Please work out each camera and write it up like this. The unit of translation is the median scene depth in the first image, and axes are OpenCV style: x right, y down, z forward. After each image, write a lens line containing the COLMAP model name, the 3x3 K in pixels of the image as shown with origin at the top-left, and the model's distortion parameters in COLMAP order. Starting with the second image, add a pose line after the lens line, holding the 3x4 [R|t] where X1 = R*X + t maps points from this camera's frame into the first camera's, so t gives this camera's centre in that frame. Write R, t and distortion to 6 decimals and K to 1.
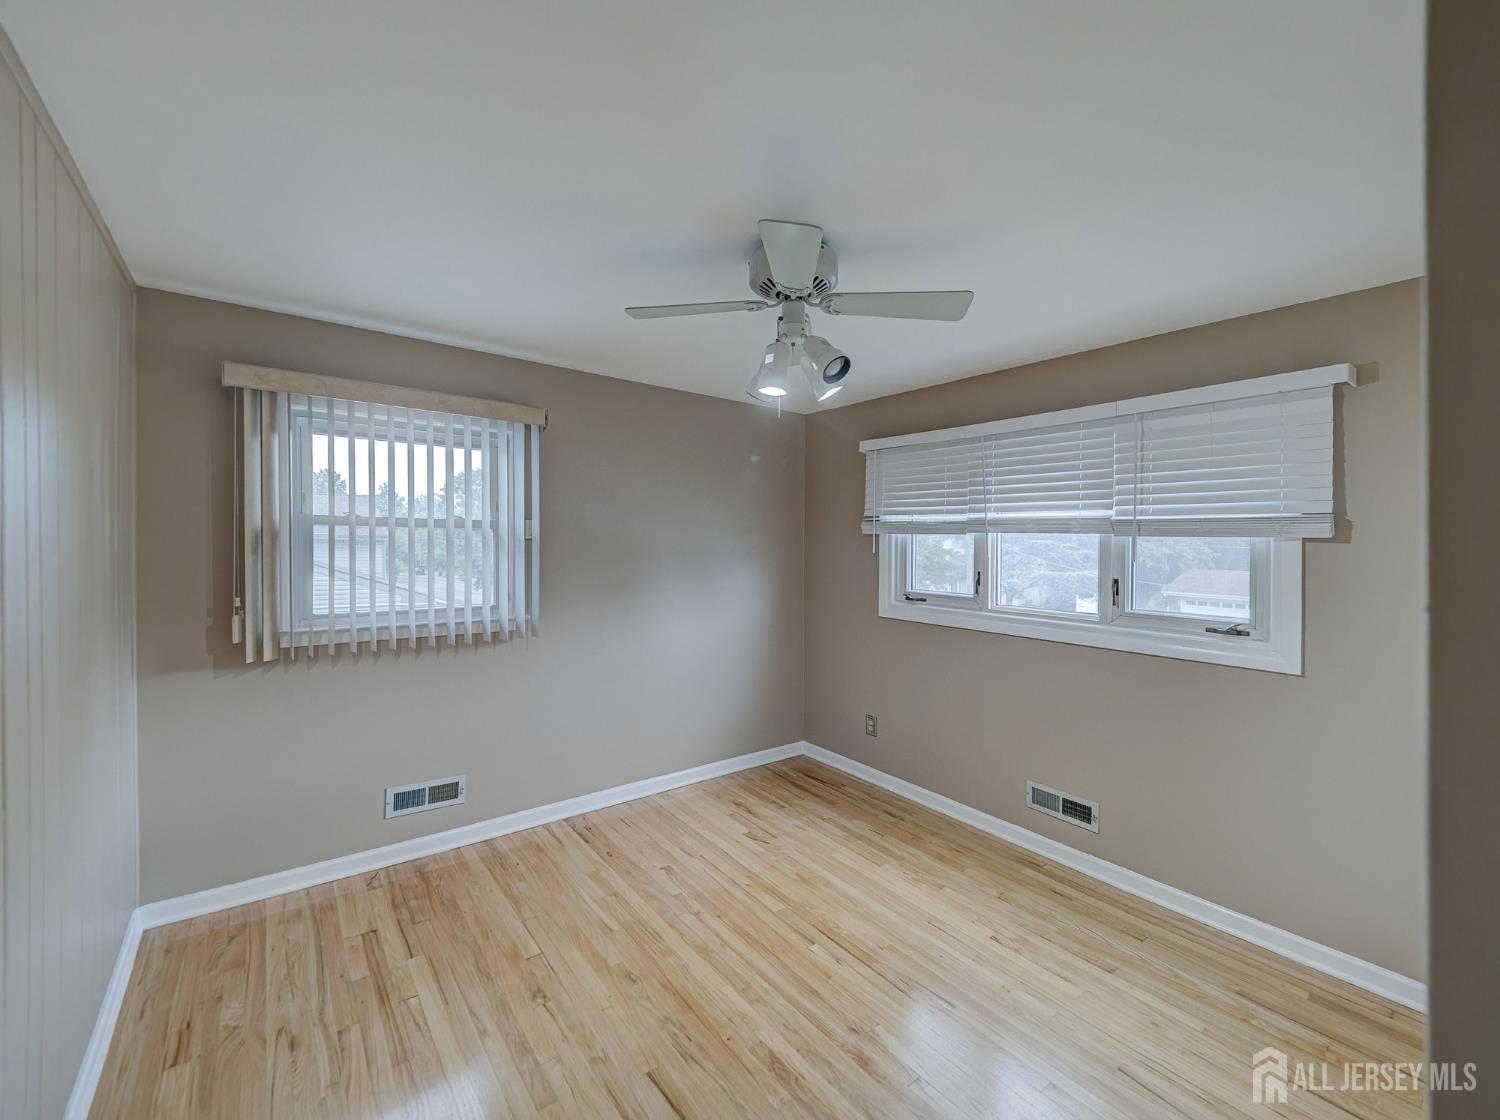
lens RADIAL K [[617.6, 0, 750.0], [0, 617.6, 560.0], [0, 0, 1]] dist [0.024649, -0.010517]
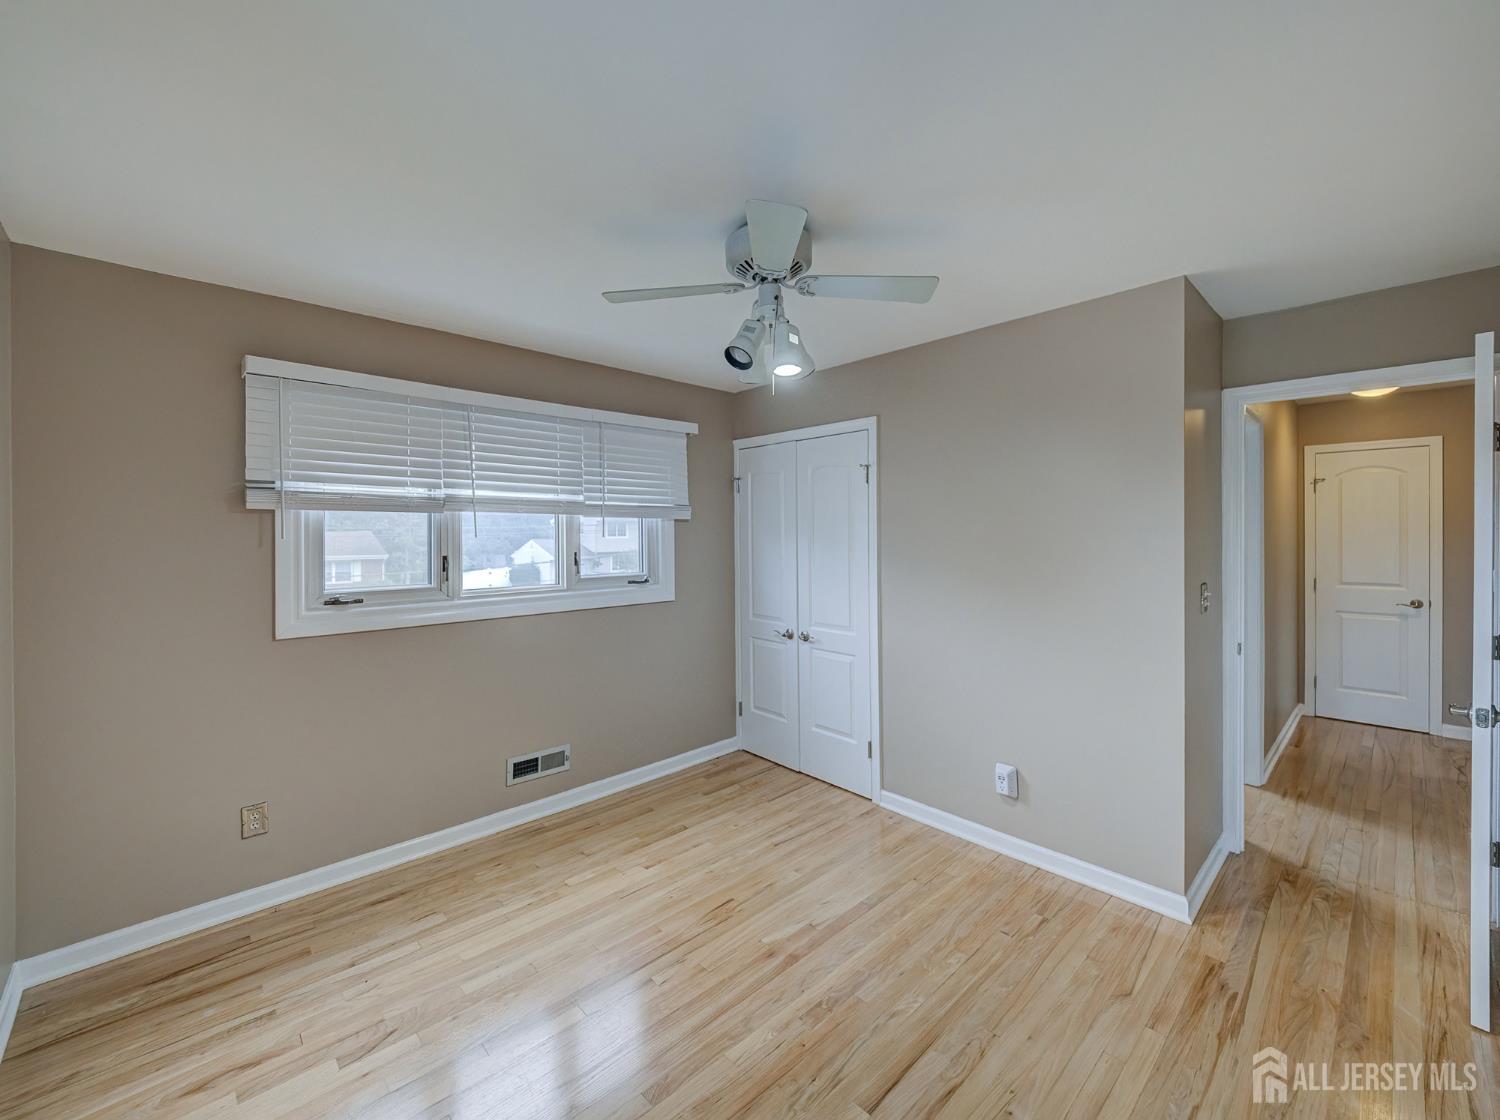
lens RADIAL K [[619.5, 0, 745.5], [0, 619.5, 537.9], [0, 0, 1]] dist [0.021787, -0.010532]
pose [[-0.096233, -0.023948, 0.995071, -0.587494], [0.032465, 0.999103, 0.027185, -0.018020], [-0.994829, 0.034921, -0.095369, 0.712375]]
